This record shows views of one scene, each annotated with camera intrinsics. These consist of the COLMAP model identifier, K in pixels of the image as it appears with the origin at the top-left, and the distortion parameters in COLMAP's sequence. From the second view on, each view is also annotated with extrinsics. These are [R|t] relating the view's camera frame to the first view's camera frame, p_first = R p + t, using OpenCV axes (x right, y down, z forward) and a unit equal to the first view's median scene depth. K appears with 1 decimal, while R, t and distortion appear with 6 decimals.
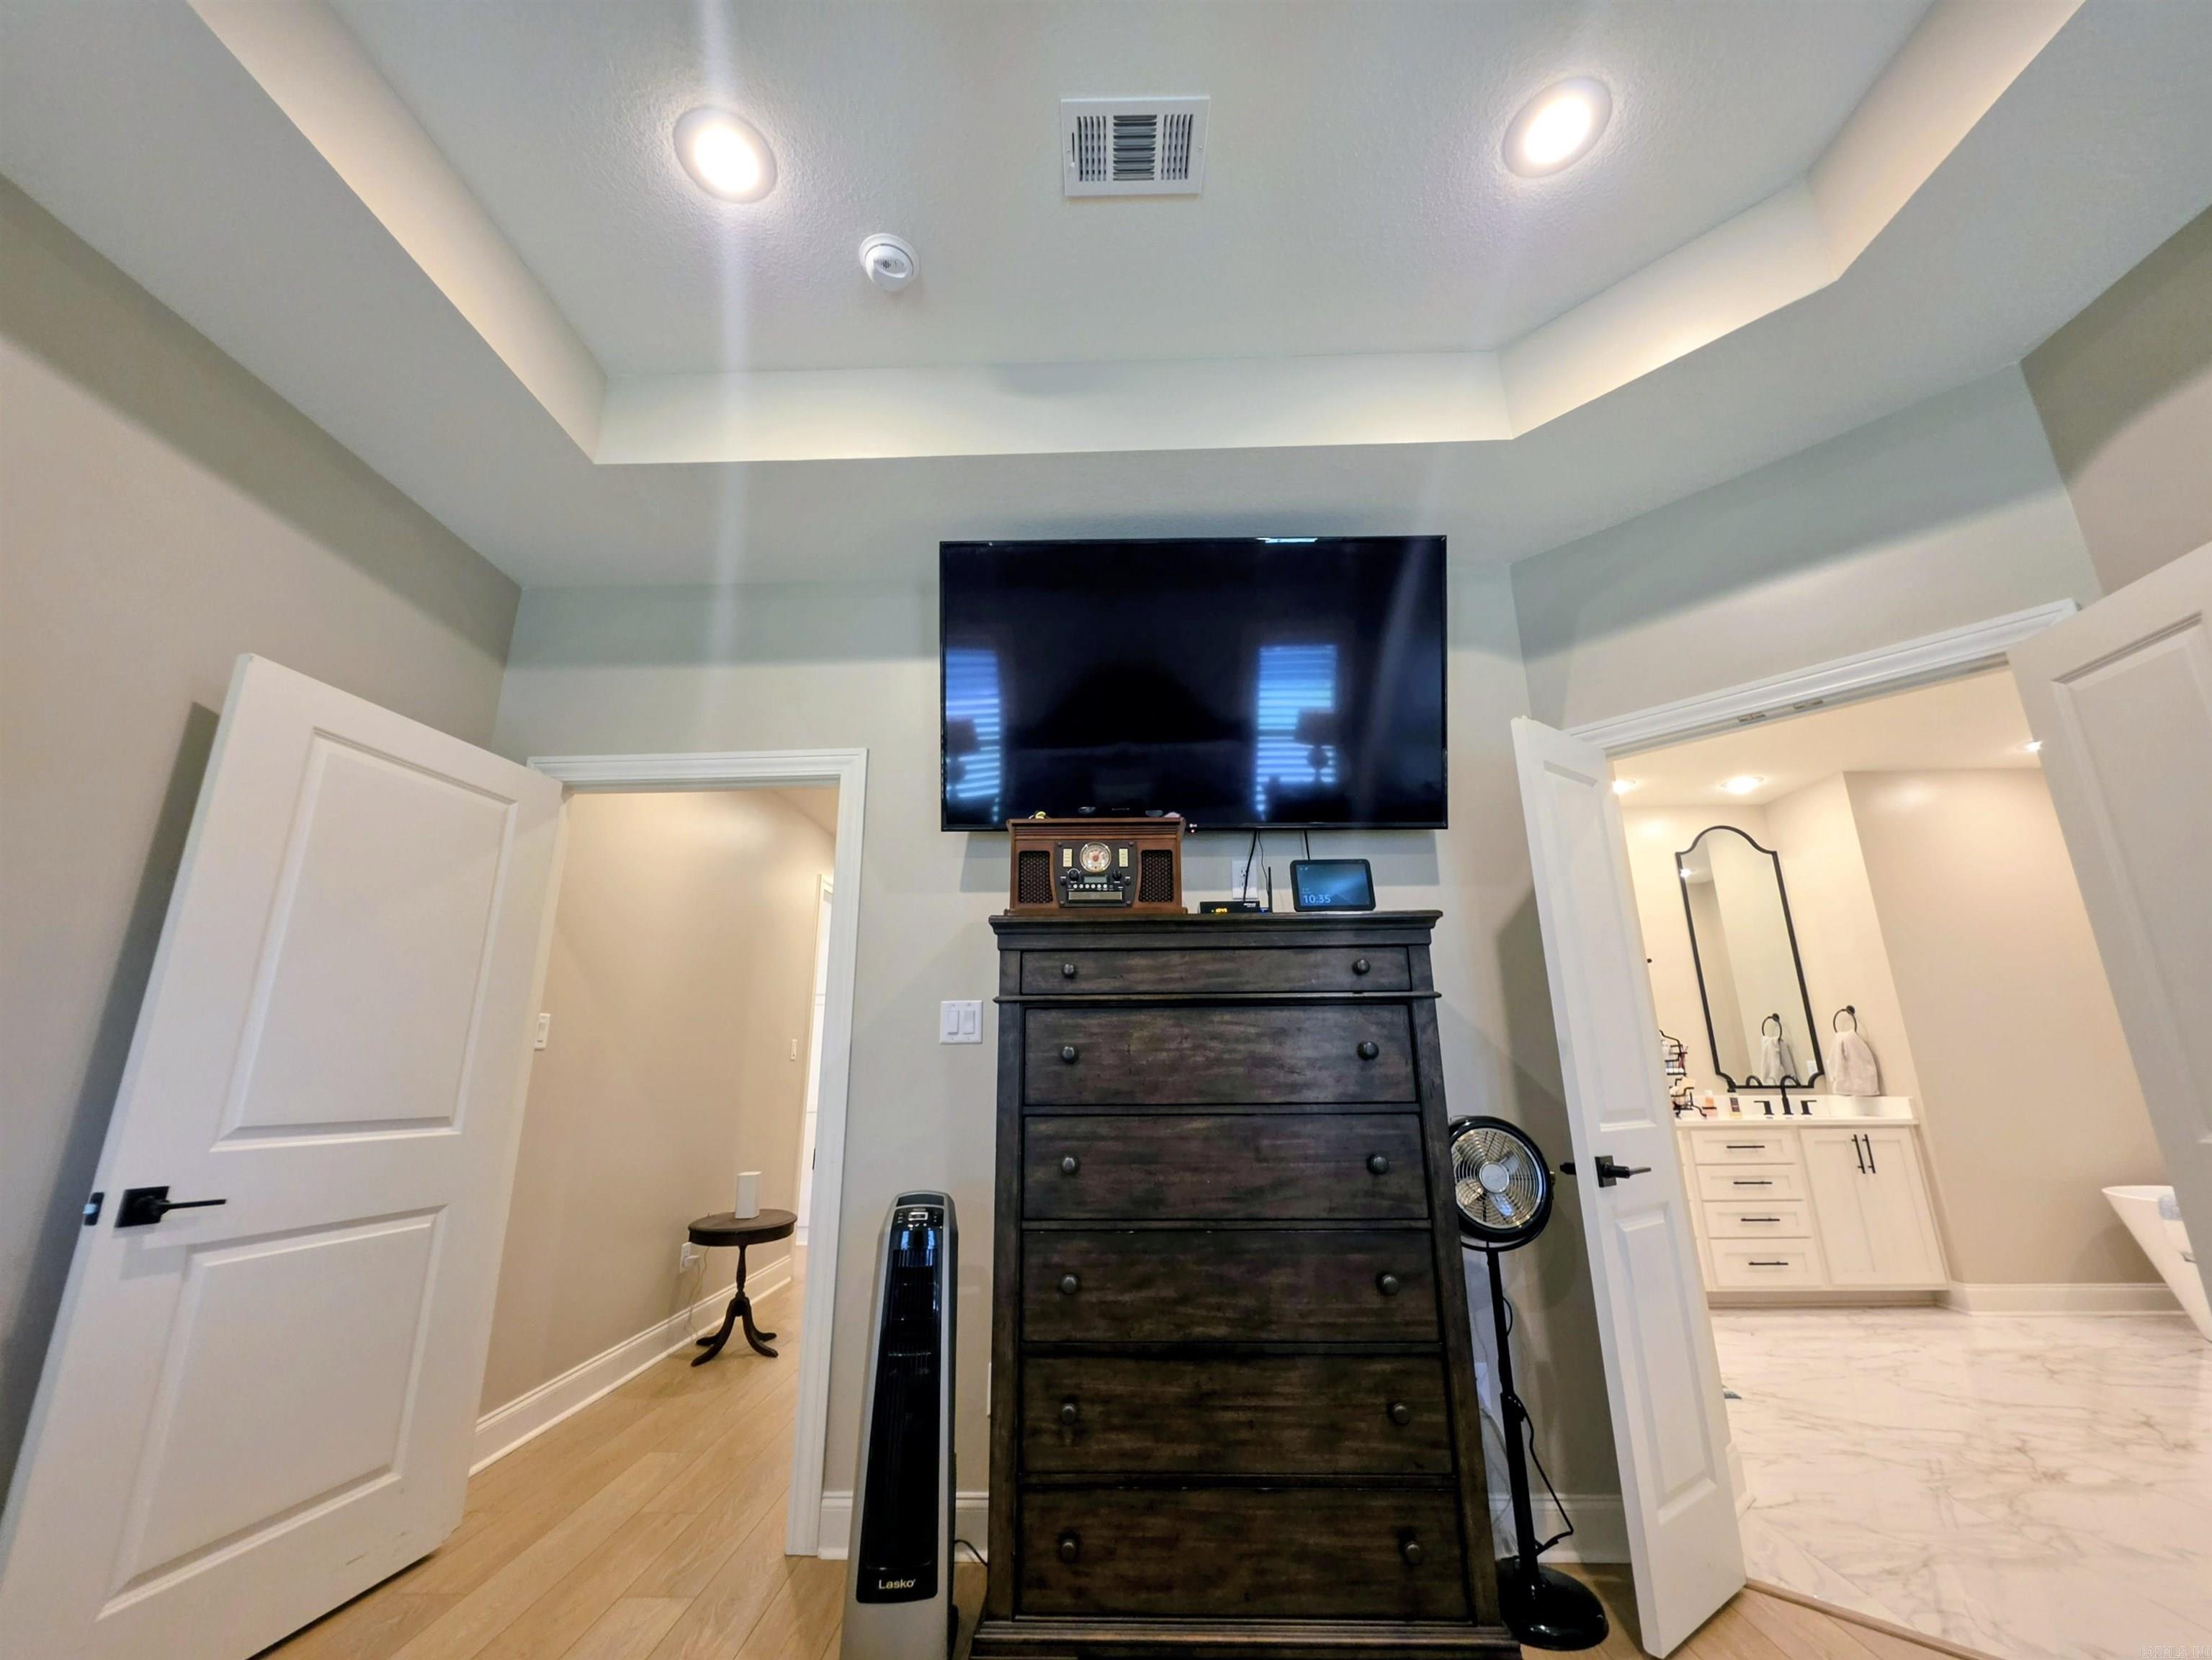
lens RADIAL K [[893.4, 0, 1097.5], [0, 893.4, 826.2], [0, 0, 1]] dist [-0.001424, -0.000458]
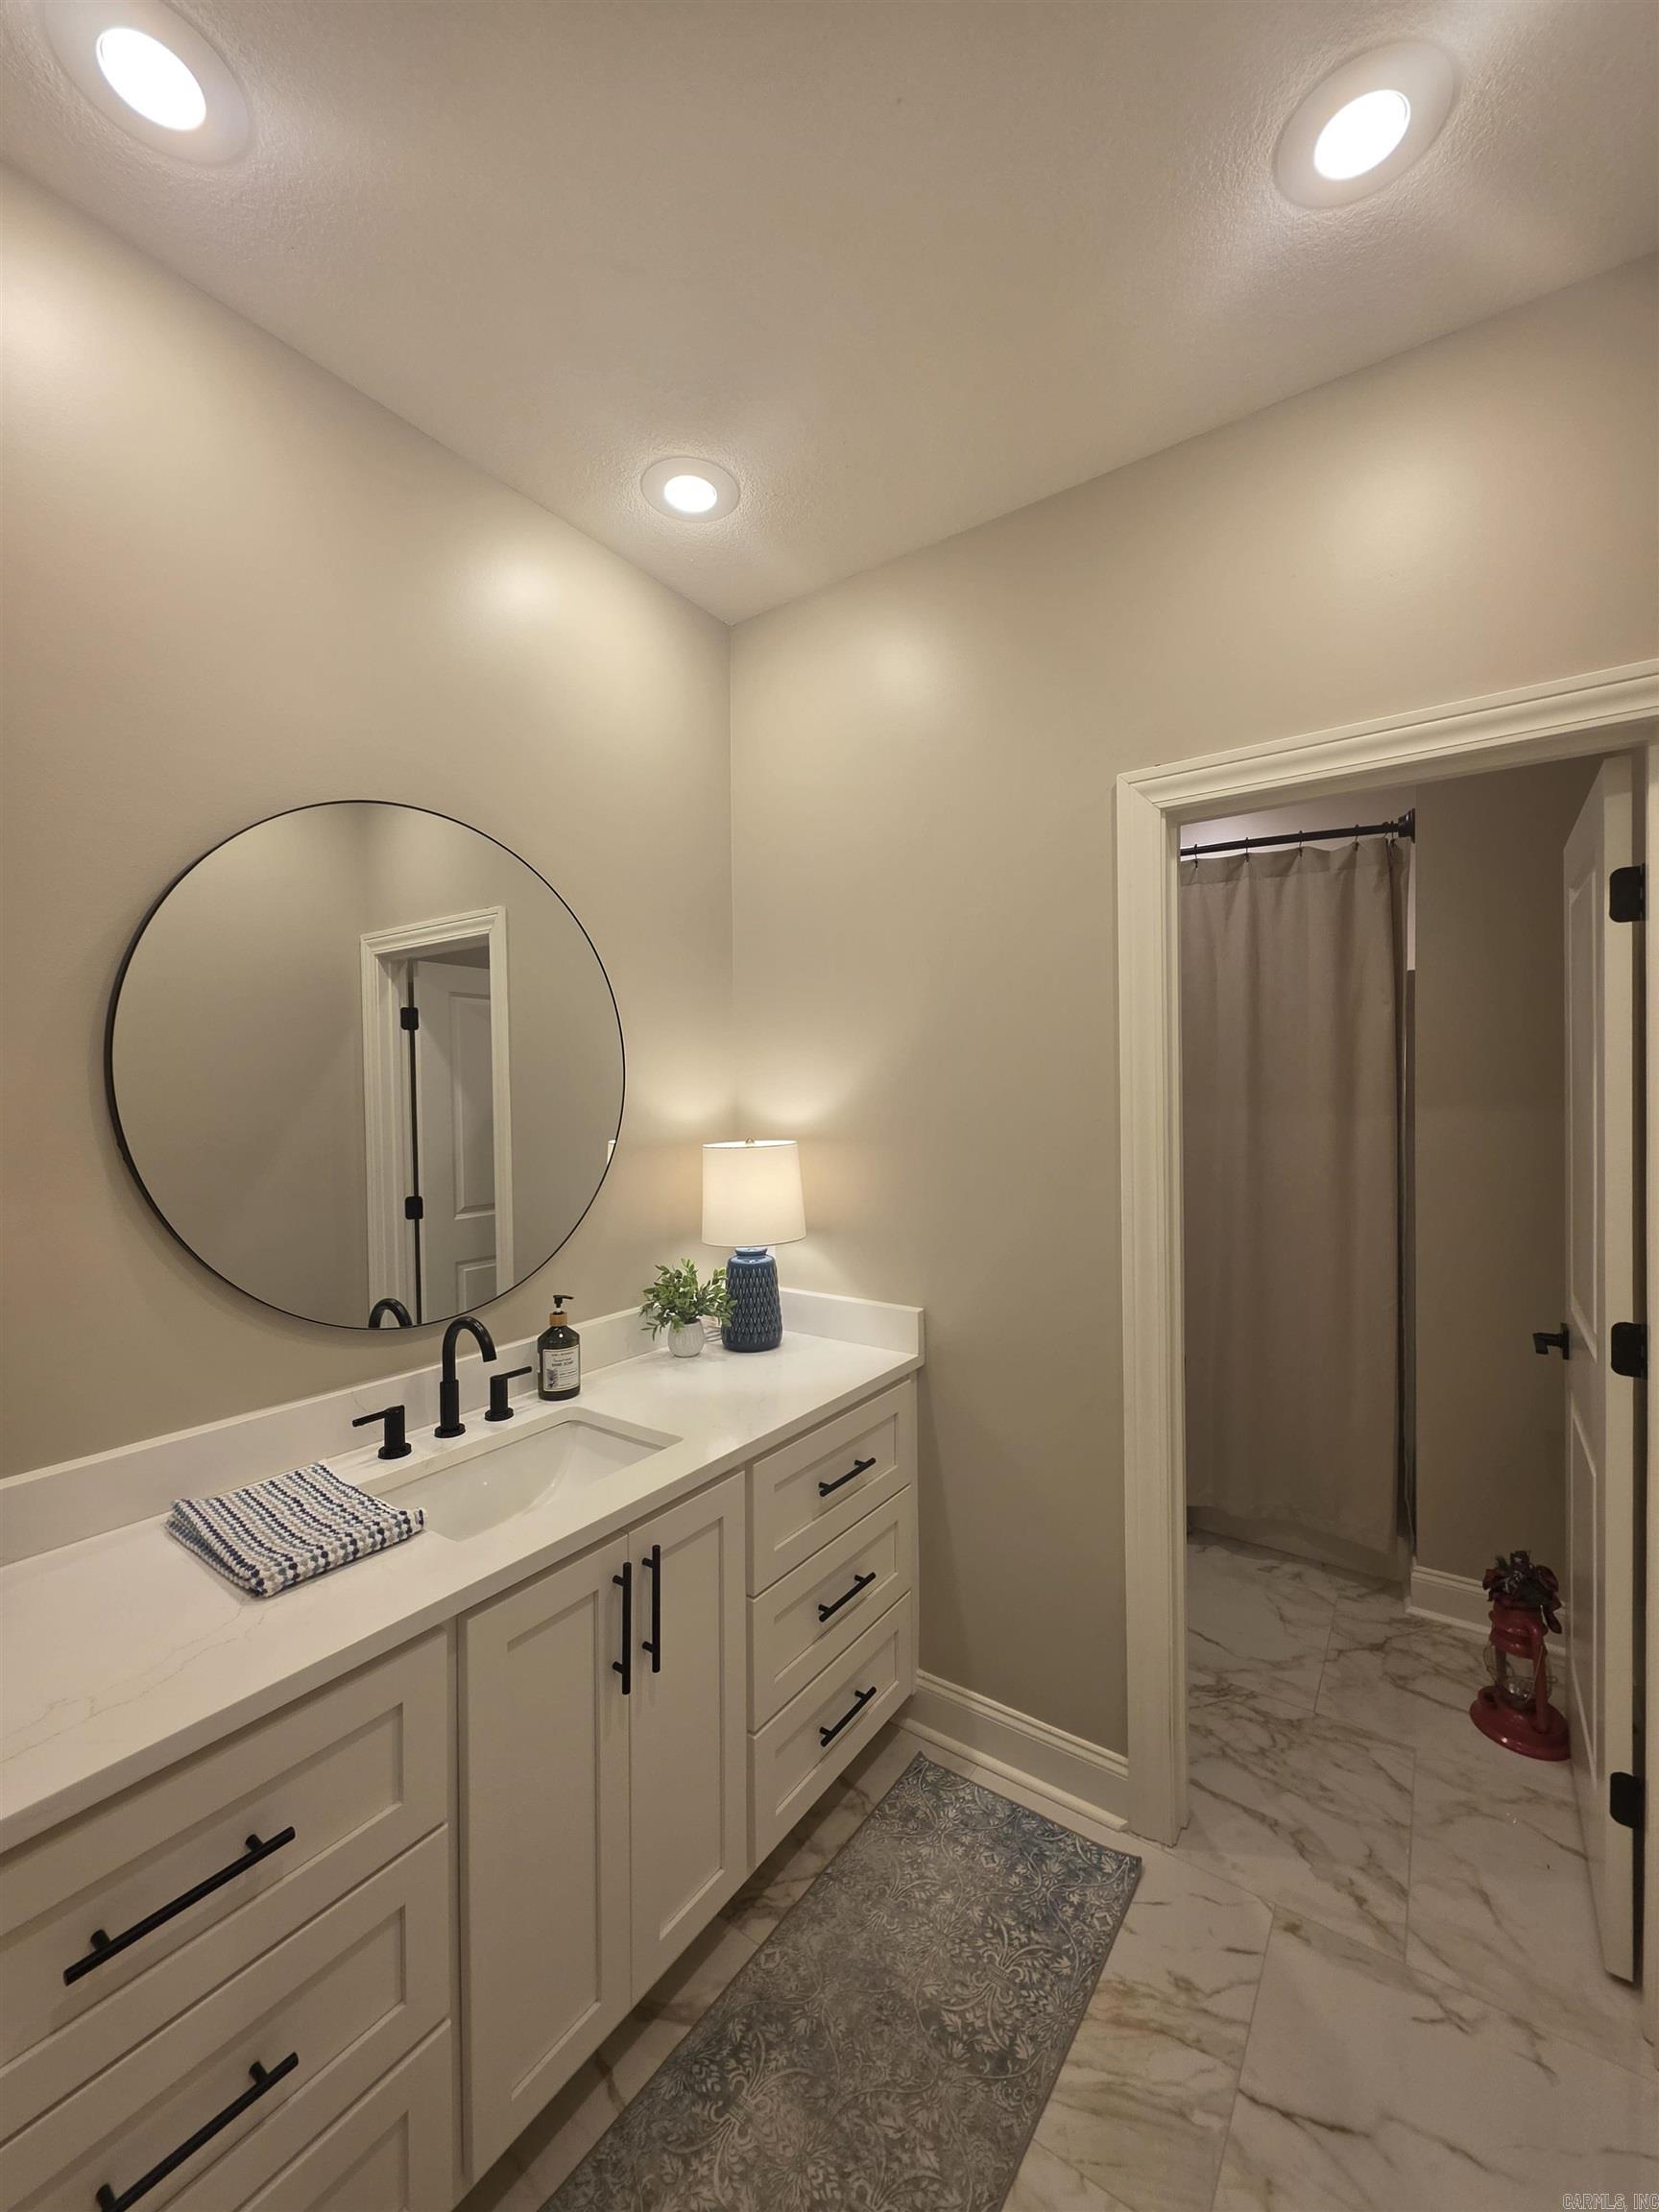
lens RADIAL K [[893.2, 0, 823.3], [0, 893.2, 1096.6], [0, 0, 1]] dist [-0.001424, -0.000458]
pose [[0.560521, -0.009595, 0.828084, 0.647348], [-0.214770, 0.964037, 0.156545, 0.144372], [-0.799806, -0.265595, 0.538303, 0.832127]]
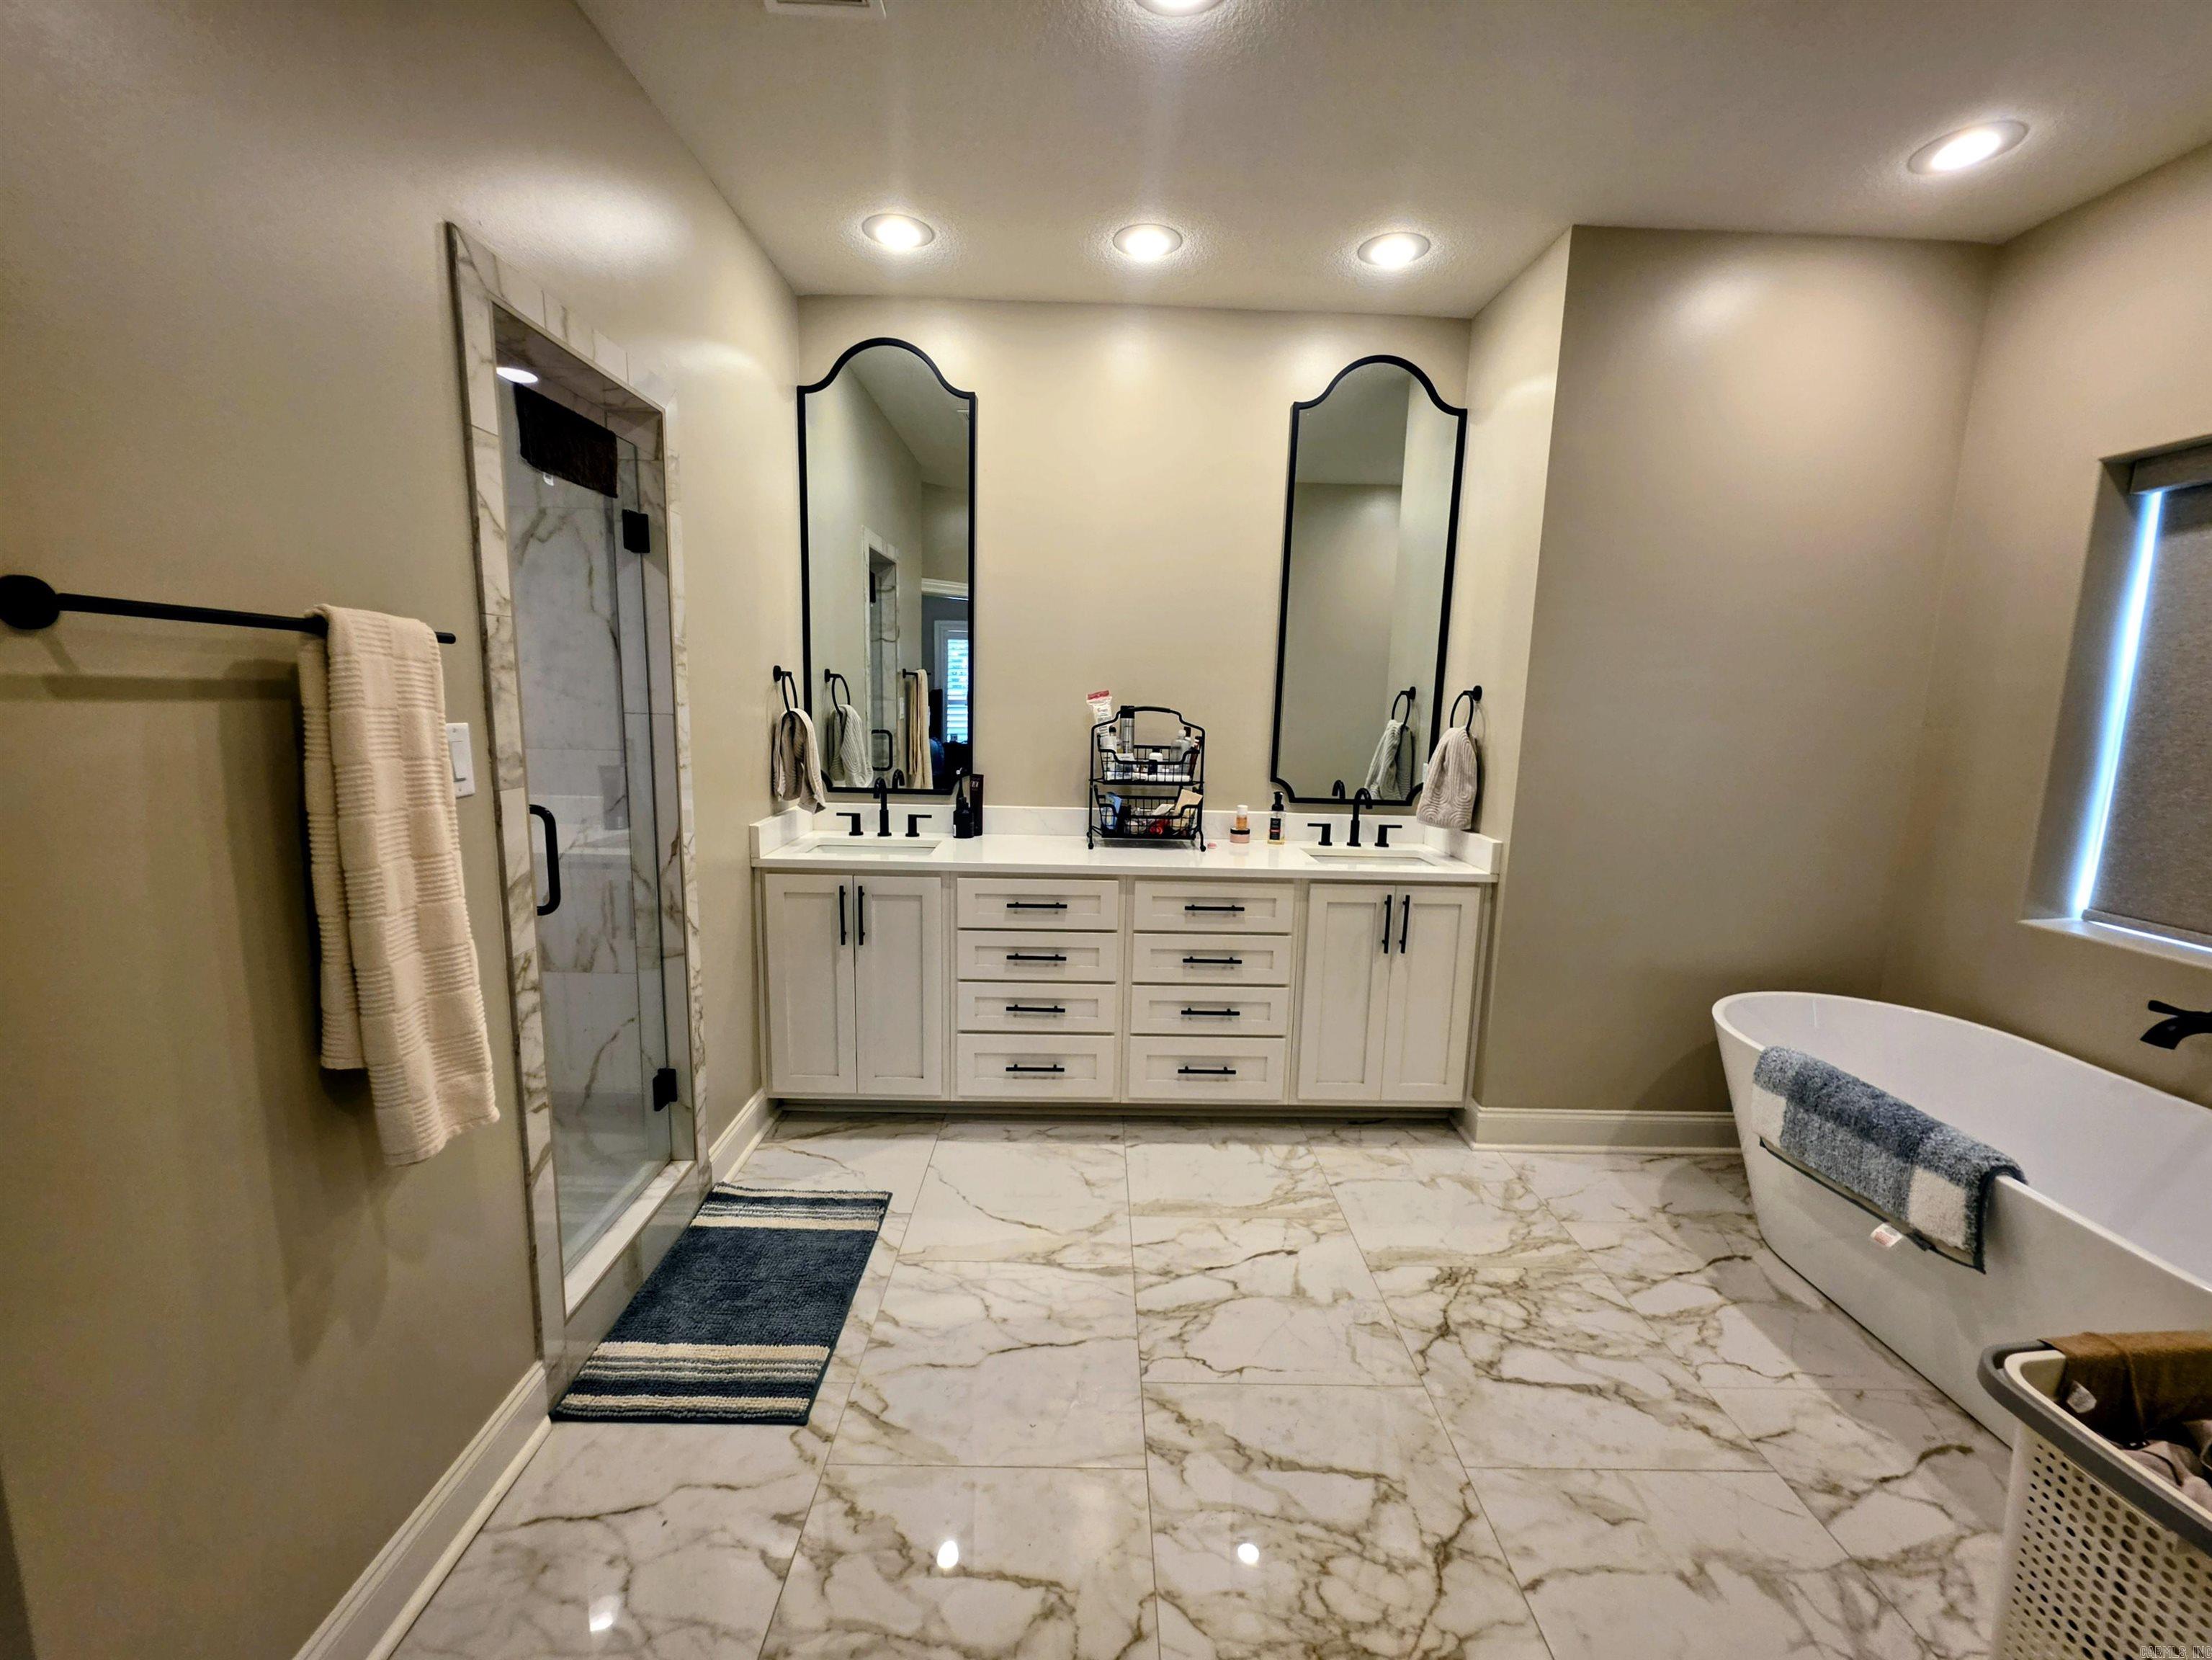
lens RADIAL K [[893.4, 0, 1097.5], [0, 893.4, 826.2], [0, 0, 1]] dist [-0.001424, -0.000458]
pose [[0.998397, 0.026452, 0.050028, 0.611673], [-0.044721, 0.910506, 0.411071, 0.056163], [-0.034677, -0.412649, 0.910230, 0.461101]]
